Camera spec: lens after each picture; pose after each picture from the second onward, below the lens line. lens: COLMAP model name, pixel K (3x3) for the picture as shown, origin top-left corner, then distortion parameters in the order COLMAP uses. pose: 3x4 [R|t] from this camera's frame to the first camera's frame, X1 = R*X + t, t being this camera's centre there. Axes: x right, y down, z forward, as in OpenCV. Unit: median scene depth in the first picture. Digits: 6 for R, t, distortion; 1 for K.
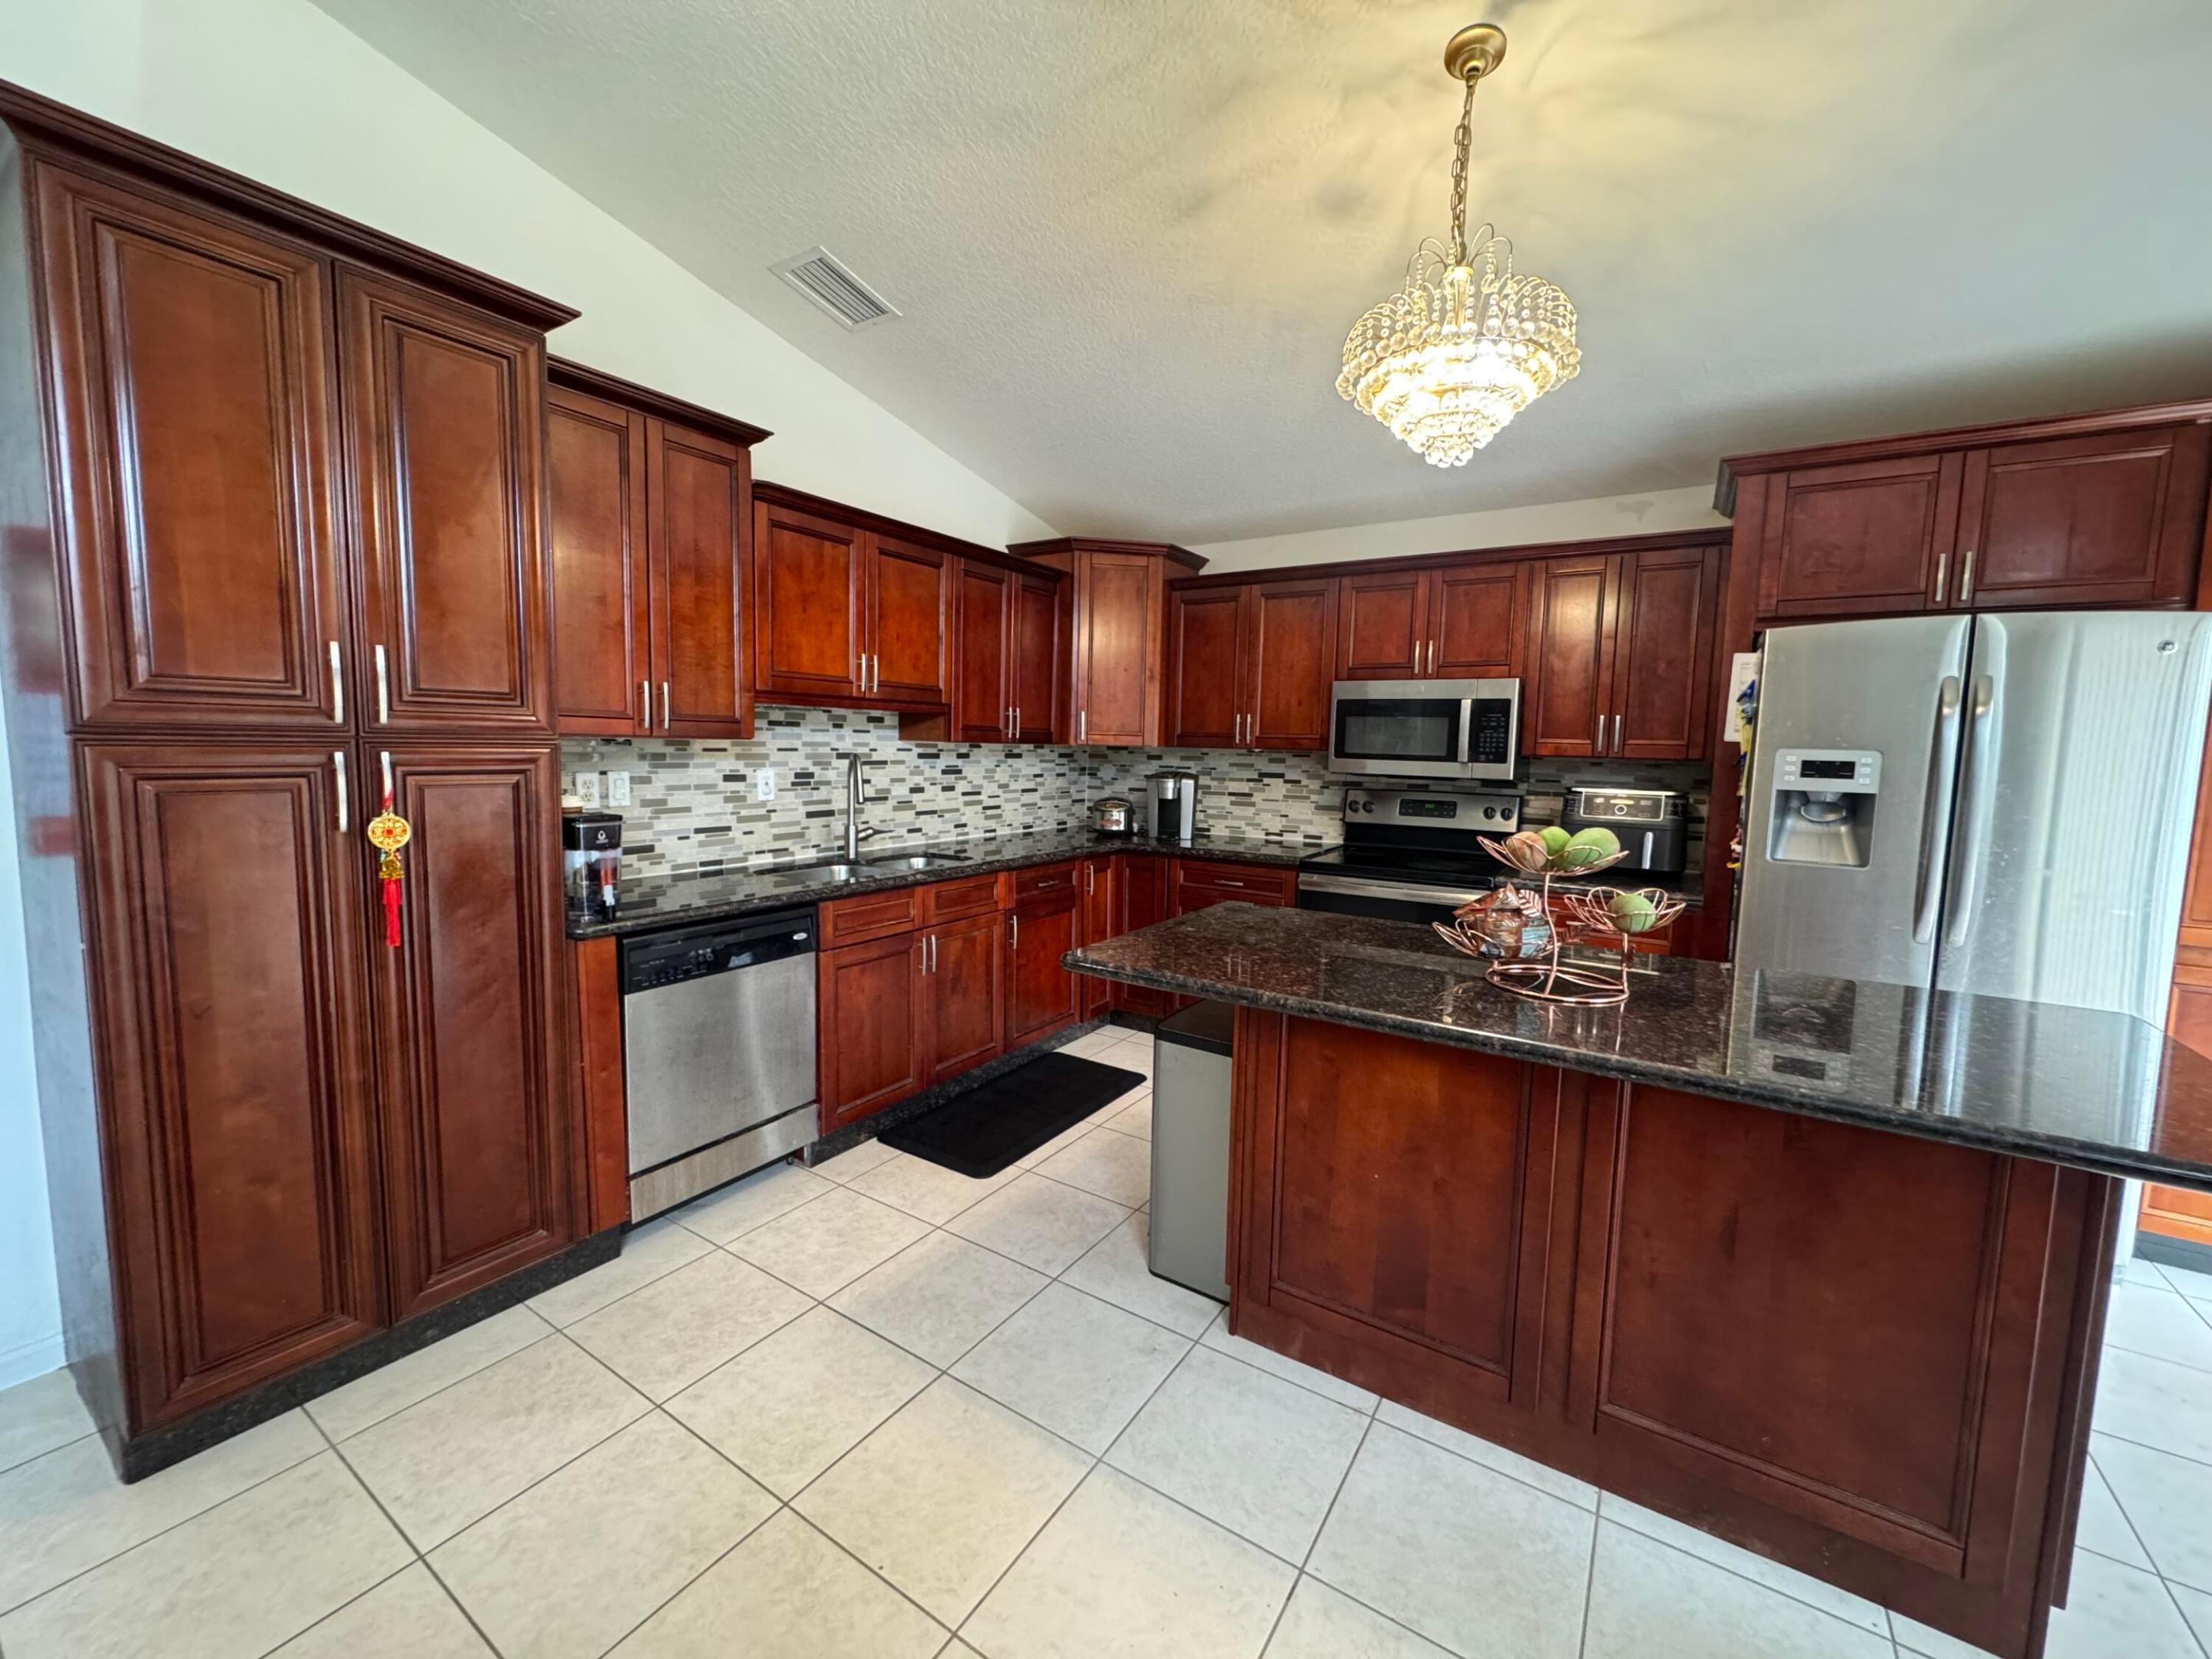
lens RADIAL K [[882.2, 0, 1106.9], [0, 882.2, 824.9], [0, 0, 1]] dist [-0.002959, -0.000199]
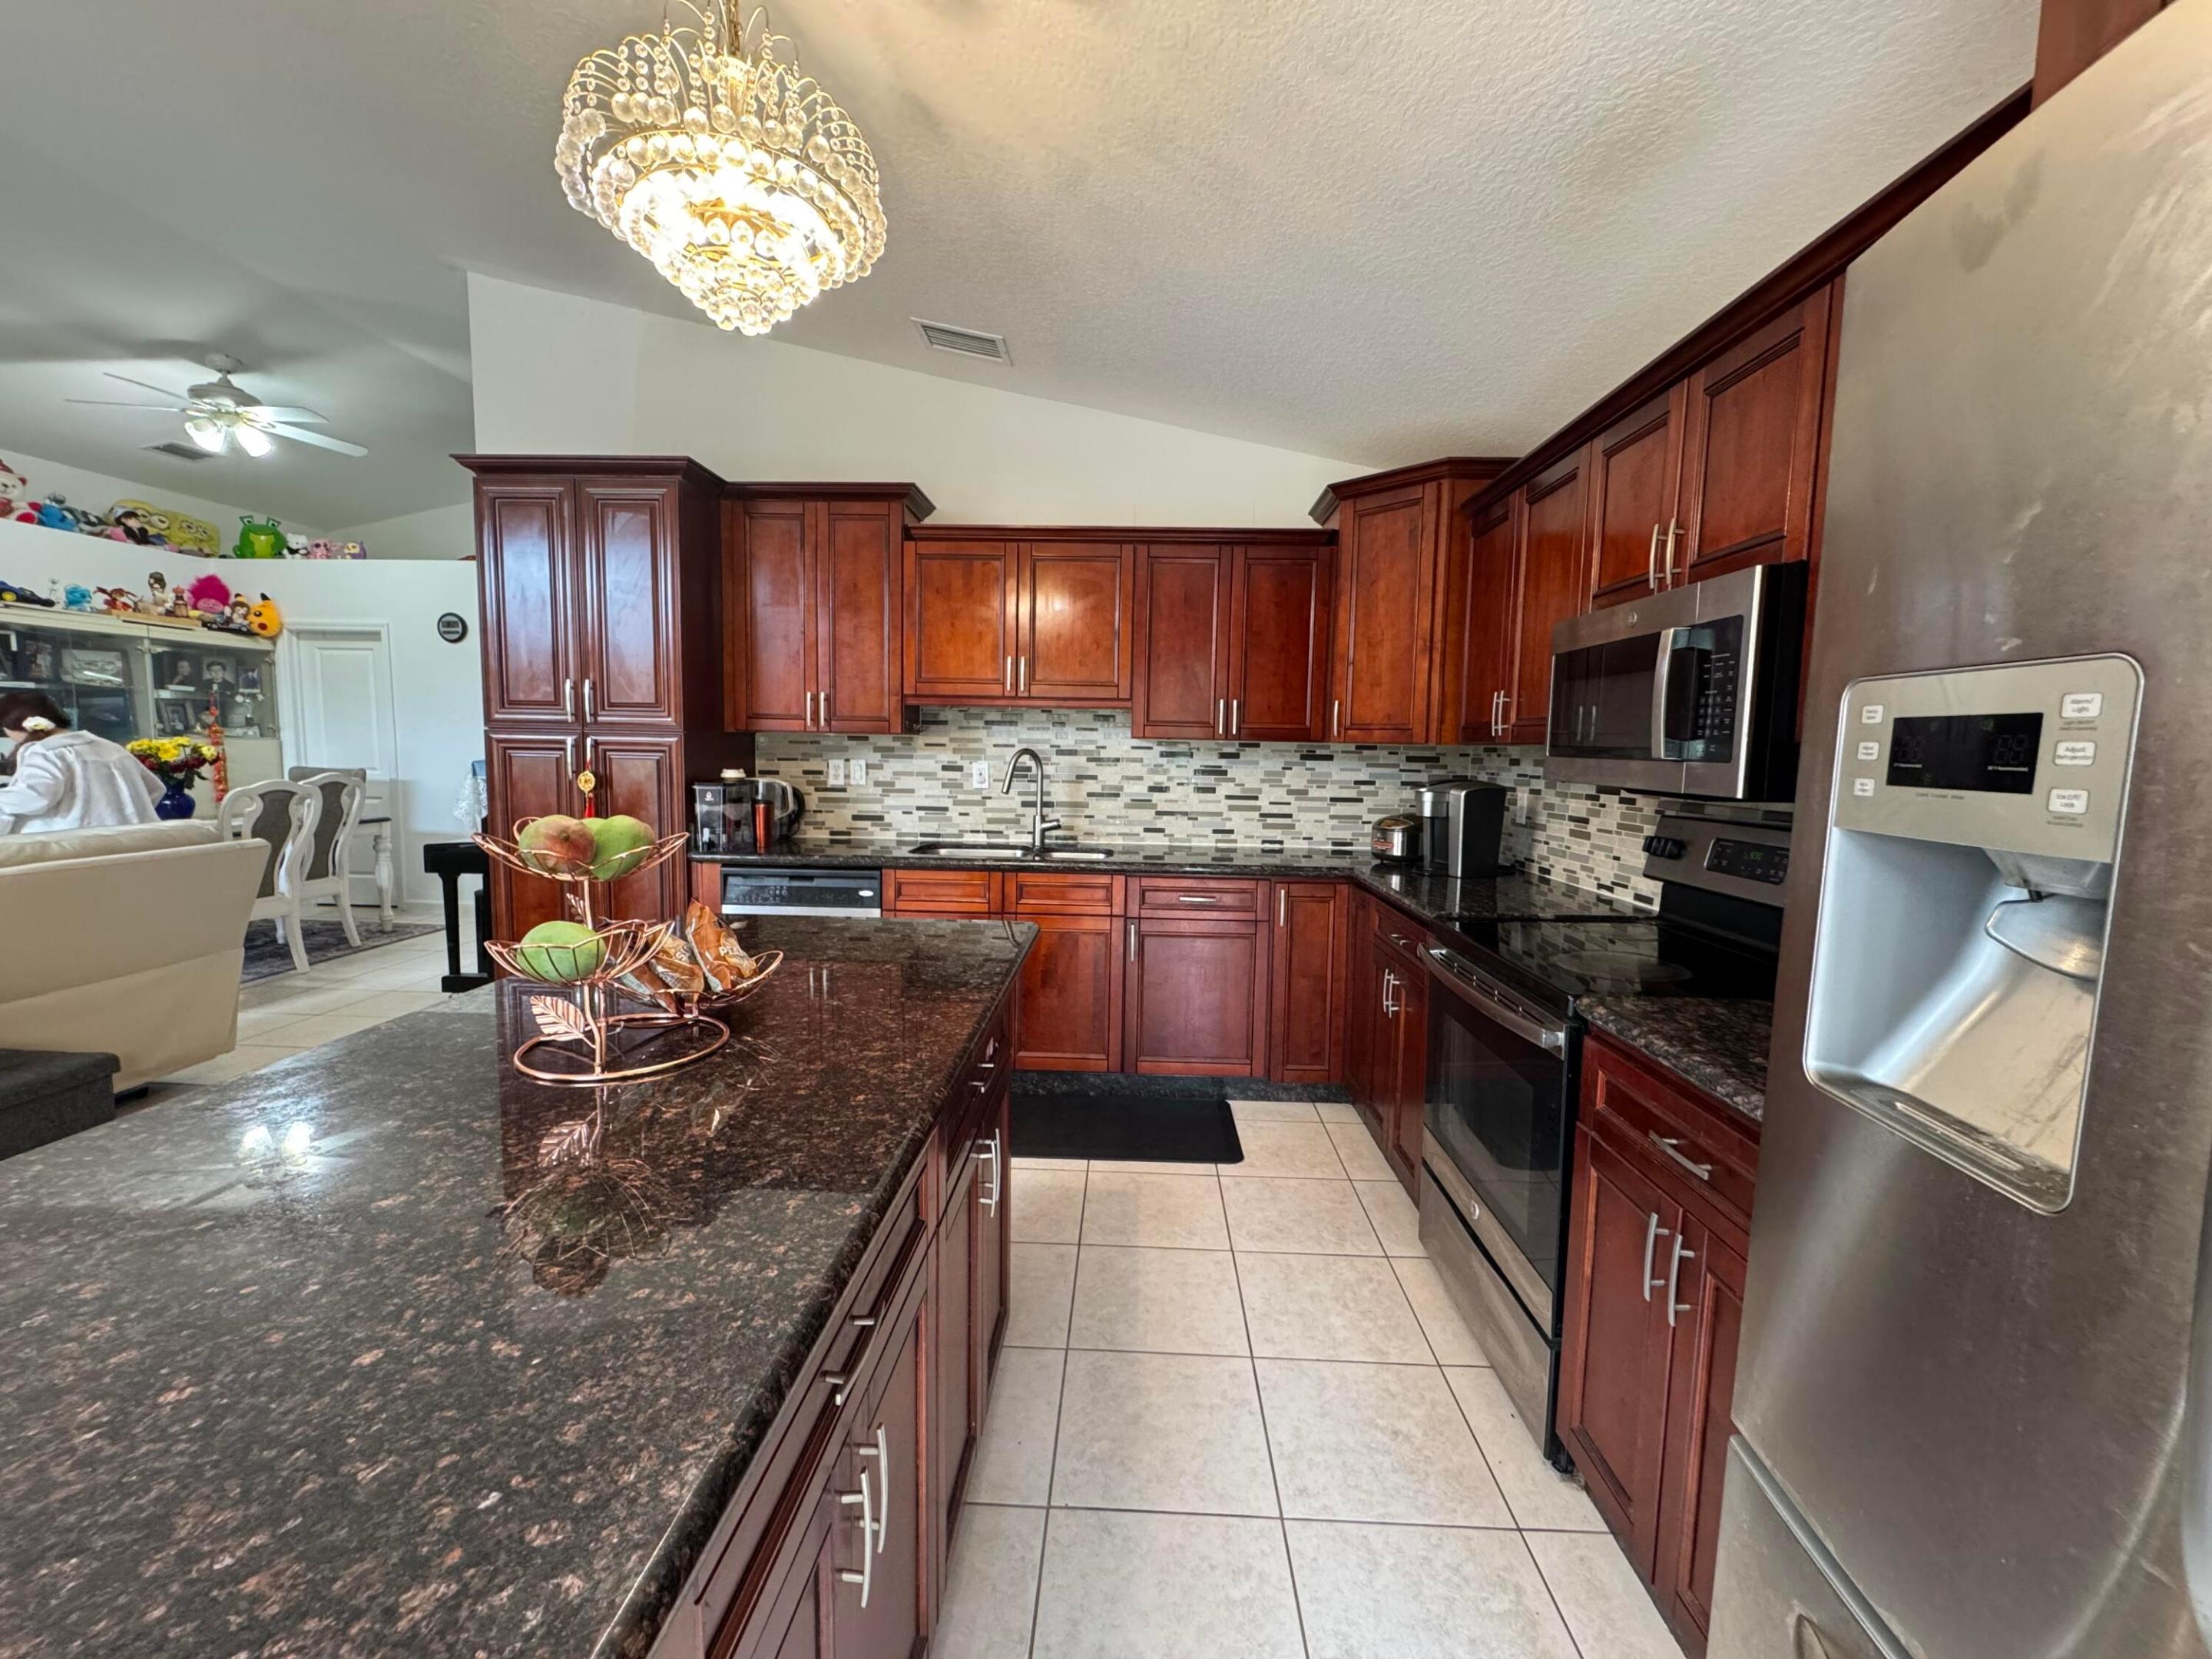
lens RADIAL K [[882.2, 0, 1104.0], [0, 882.2, 826.8], [0, 0, 1]] dist [-0.002959, -0.000199]
pose [[0.515308, 0.068267, -0.854282, 0.610476], [-0.087922, 0.995774, 0.026539, -0.019292], [0.852483, 0.061435, 0.519133, 0.455654]]
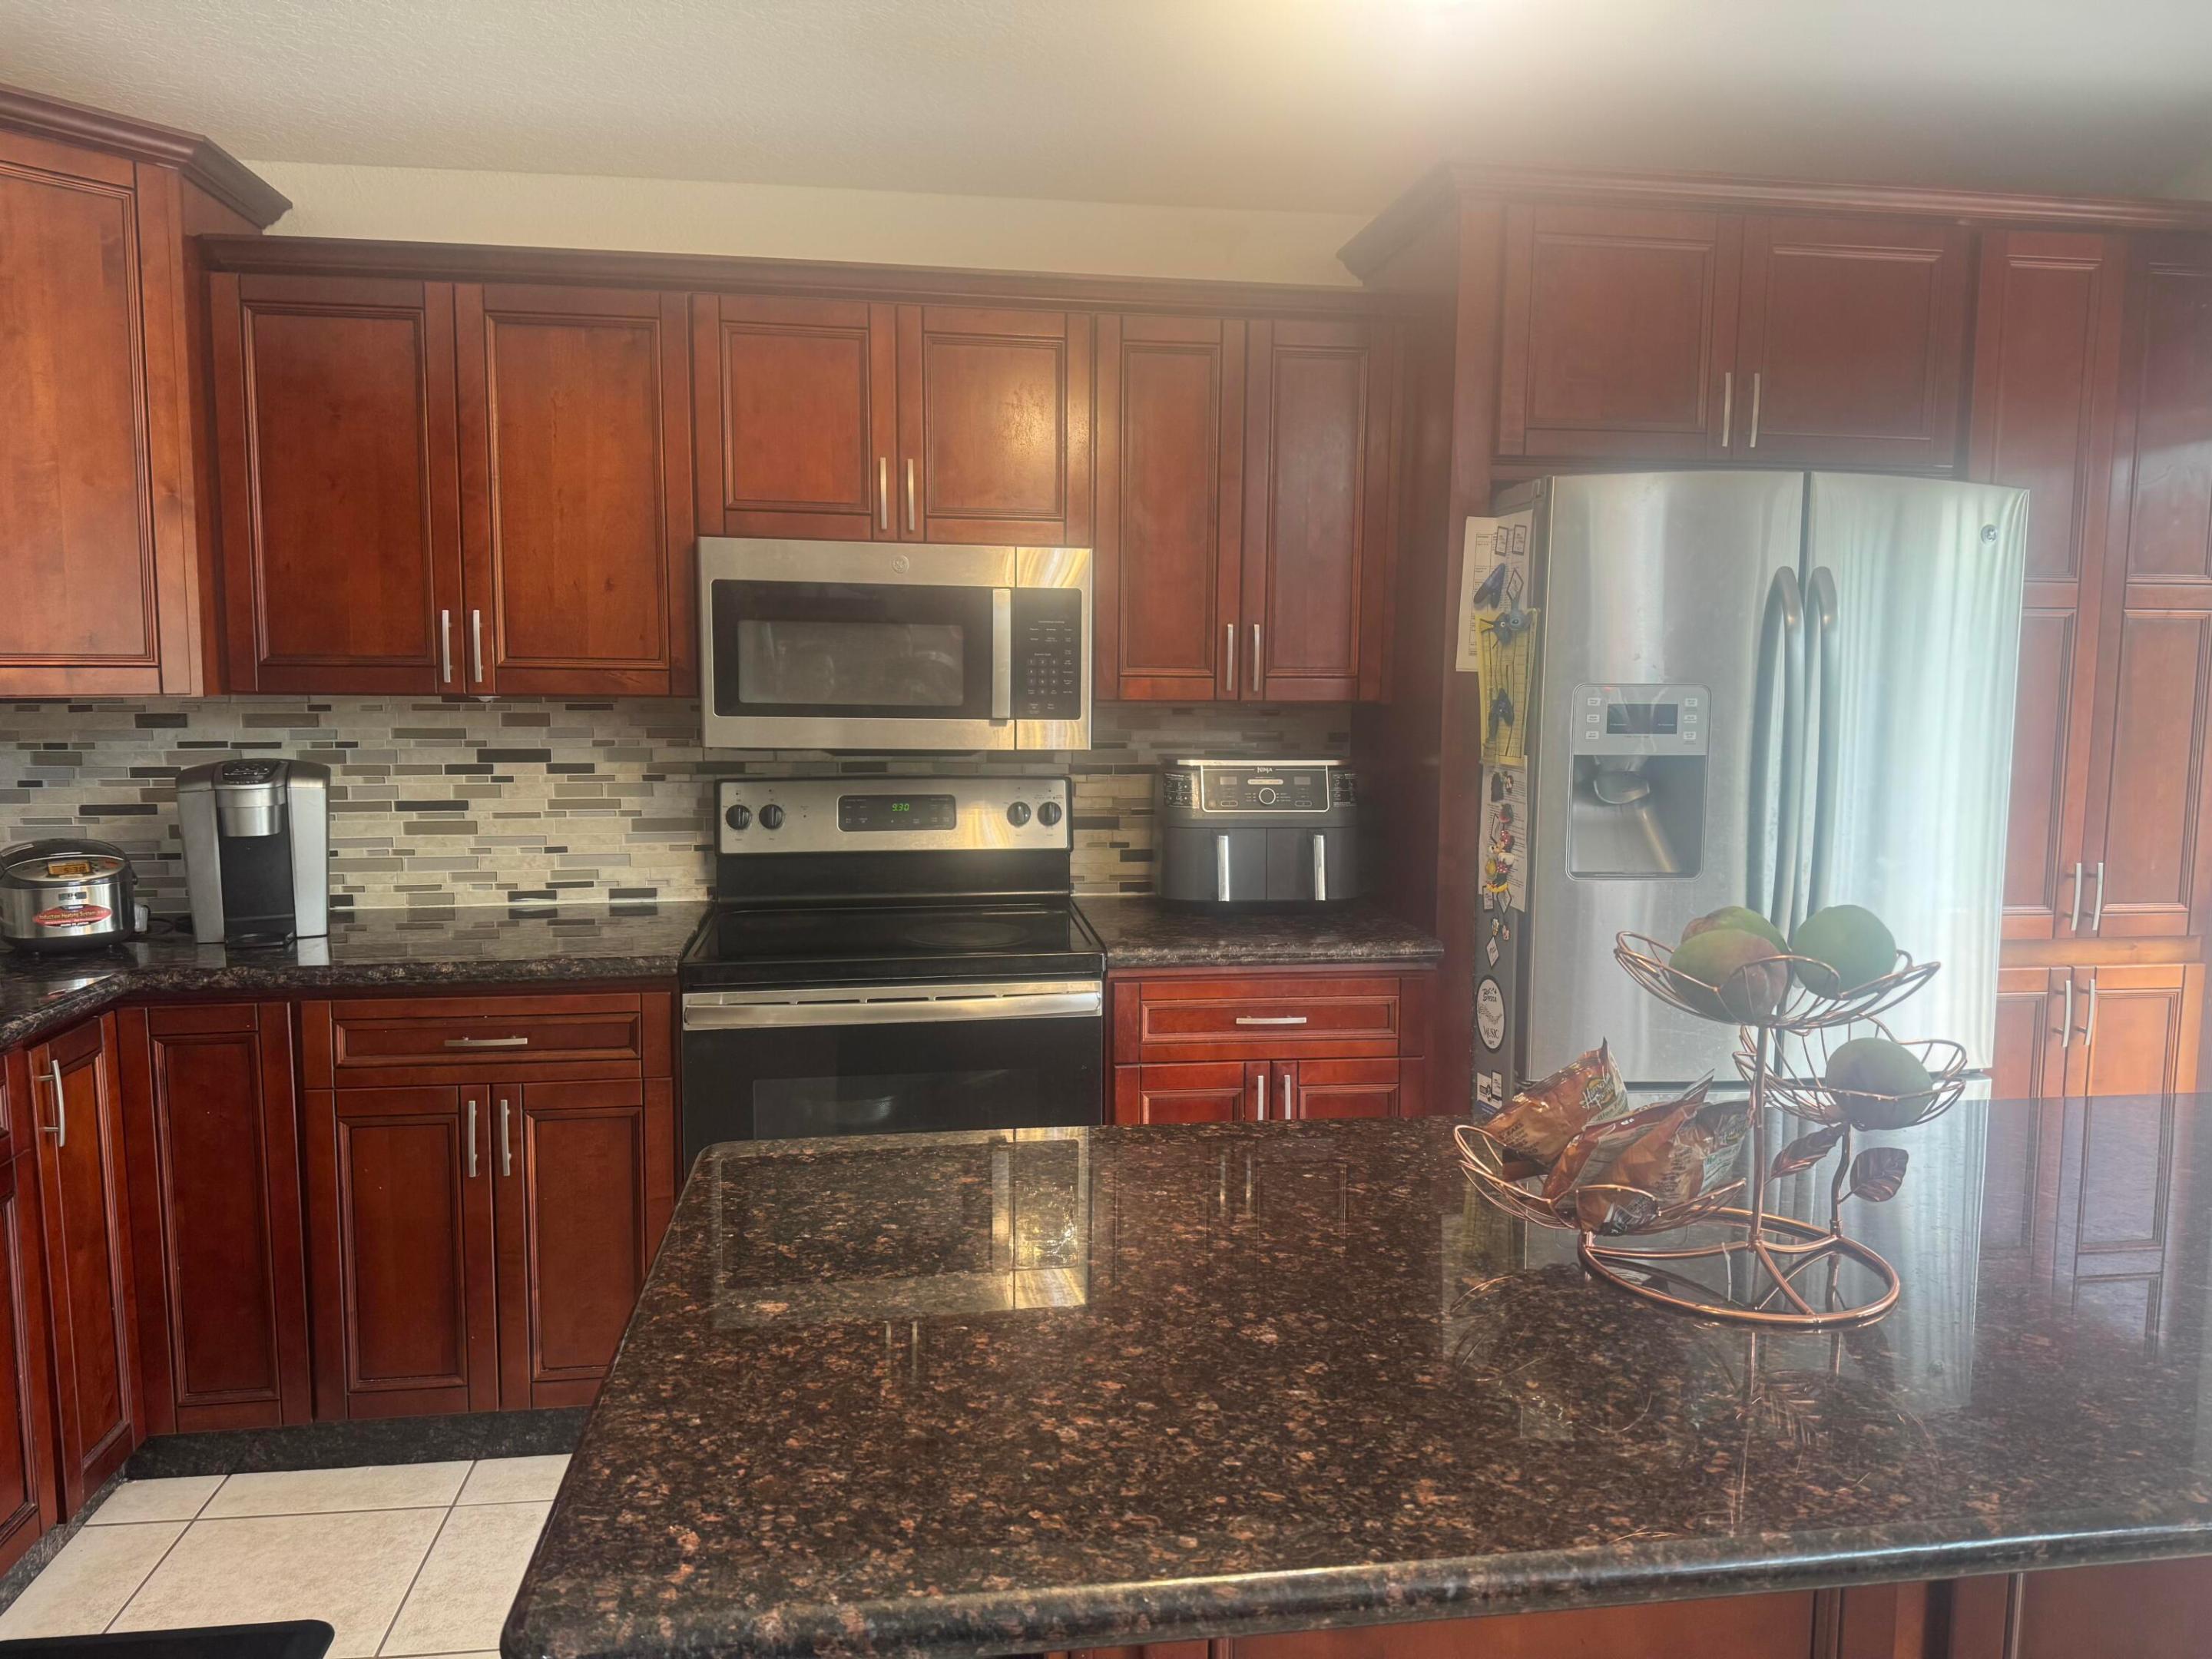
lens RADIAL K [[1552.0, 0, 1117.6], [0, 1552.0, 829.1], [0, 0, 1]] dist [0.032402, -0.019805]
pose [[0.750212, -0.086488, 0.655516, -0.100792], [0.070048, 0.996225, 0.051274, -0.045690], [-0.657476, 0.007451, 0.753438, 0.294236]]
